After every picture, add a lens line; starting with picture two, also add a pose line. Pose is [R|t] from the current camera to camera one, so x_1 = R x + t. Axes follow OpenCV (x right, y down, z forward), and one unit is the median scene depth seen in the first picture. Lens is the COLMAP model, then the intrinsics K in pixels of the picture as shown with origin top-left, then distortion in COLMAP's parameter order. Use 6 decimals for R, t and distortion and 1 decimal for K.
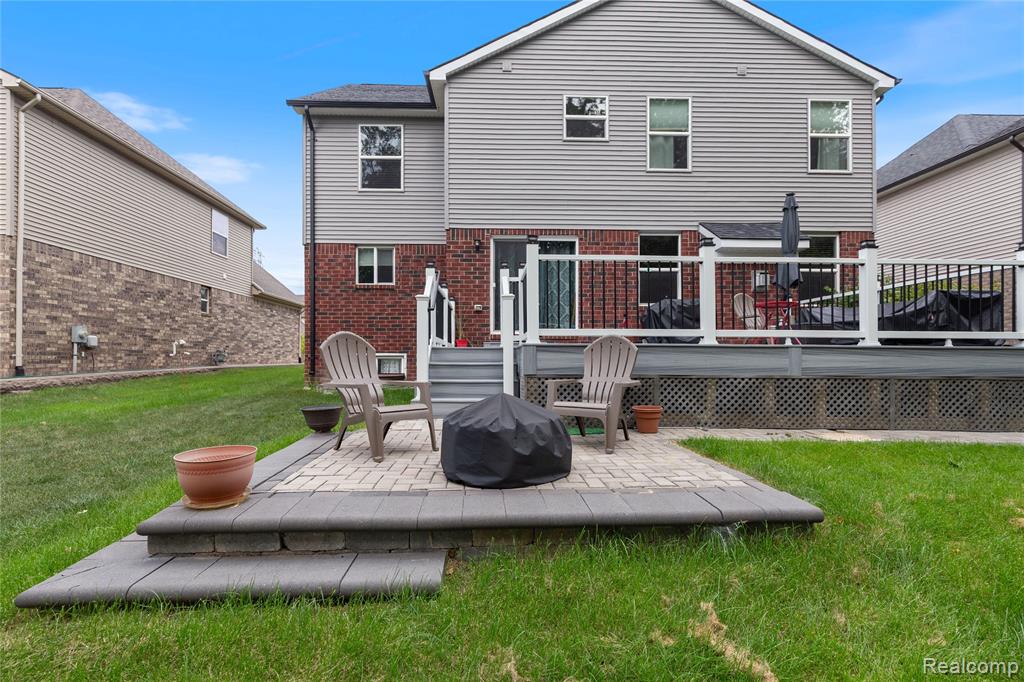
lens RADIAL K [[481.1, 0, 509.2], [0, 481.1, 359.9], [0, 0, 1]] dist [0.002807, 0.000028]
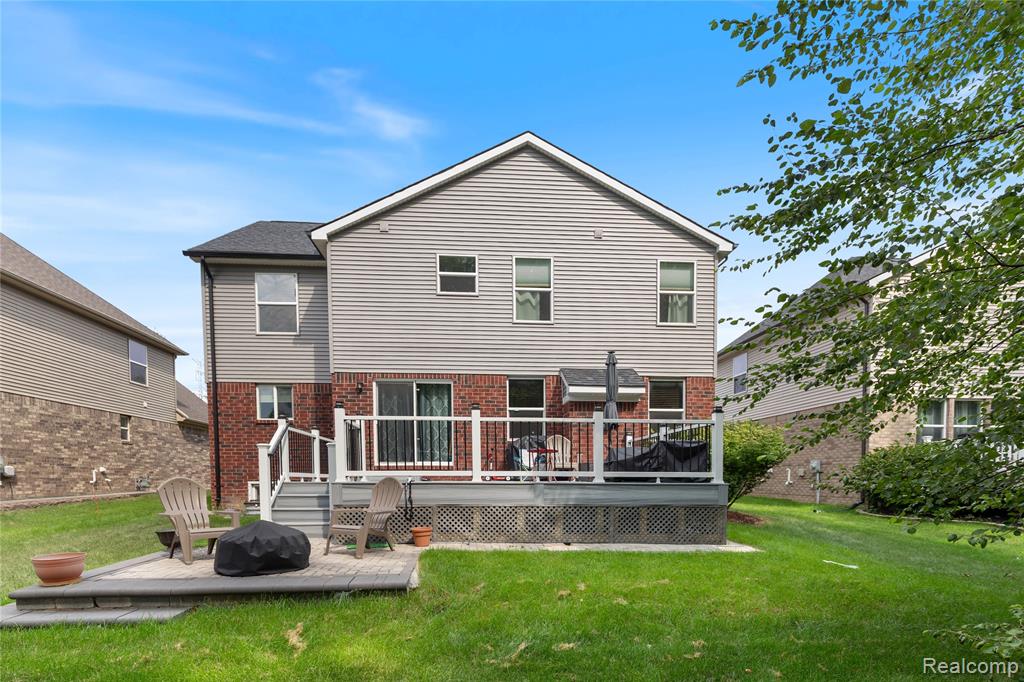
lens RADIAL K [[493.5, 0, 511.7], [0, 493.5, 509.4], [0, 0, 1]] dist [-0.000665, -0.000813]
pose [[0.997912, -0.004097, 0.064461, 0.200611], [0.000291, 0.998261, 0.058945, -0.017593], [-0.064590, -0.058803, 0.996178, -0.191755]]
